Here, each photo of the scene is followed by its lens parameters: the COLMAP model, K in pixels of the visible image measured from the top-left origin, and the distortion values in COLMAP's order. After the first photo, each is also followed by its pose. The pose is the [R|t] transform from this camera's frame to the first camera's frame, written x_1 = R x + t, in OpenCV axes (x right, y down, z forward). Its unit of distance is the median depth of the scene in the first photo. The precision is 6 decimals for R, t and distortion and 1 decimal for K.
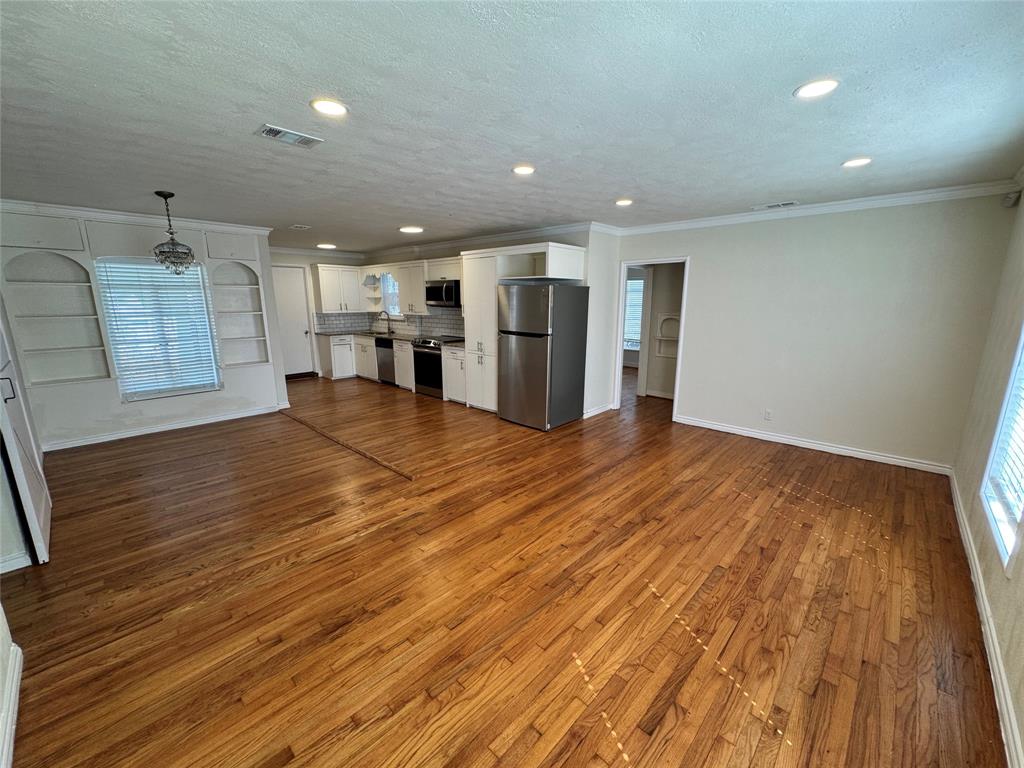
lens RADIAL K [[409.8, 0, 513.1], [0, 409.8, 386.2], [0, 0, 1]] dist [-0.003039, 0.000864]
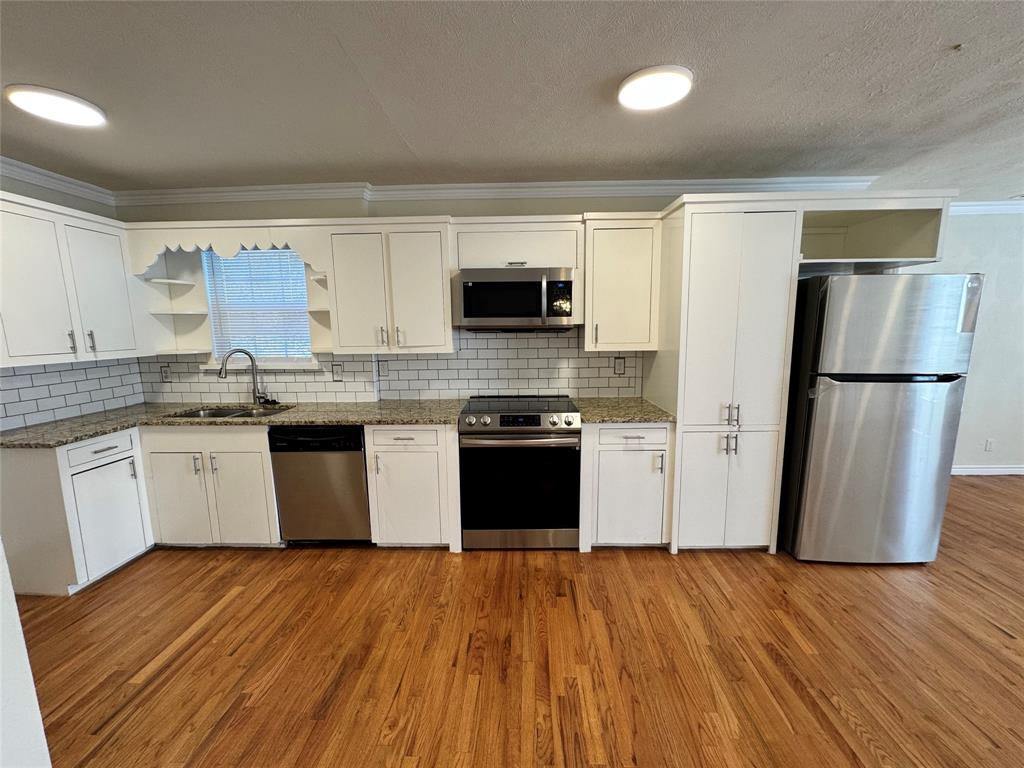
lens RADIAL K [[409.8, 0, 513.5], [0, 409.8, 385.5], [0, 0, 1]] dist [-0.003039, 0.000864]
pose [[0.750632, -0.106453, 0.652088, -0.656433], [0.150820, 0.988485, -0.012243, -0.191074], [-0.643276, 0.107538, 0.758045, 0.986162]]
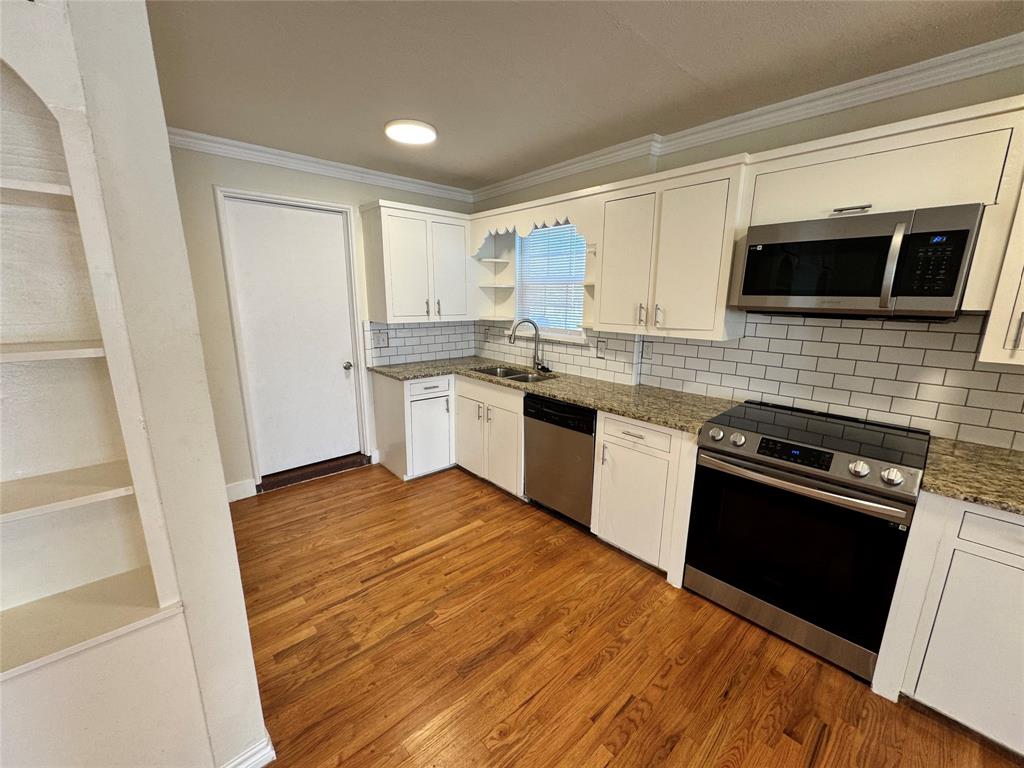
lens RADIAL K [[409.8, 0, 513.5], [0, 409.8, 385.8], [0, 0, 1]] dist [-0.003039, 0.000864]
pose [[0.996809, 0.025557, -0.075615, -0.519821], [-0.025185, 0.999666, 0.005865, -0.205967], [0.075740, -0.003942, 0.997120, 1.018516]]
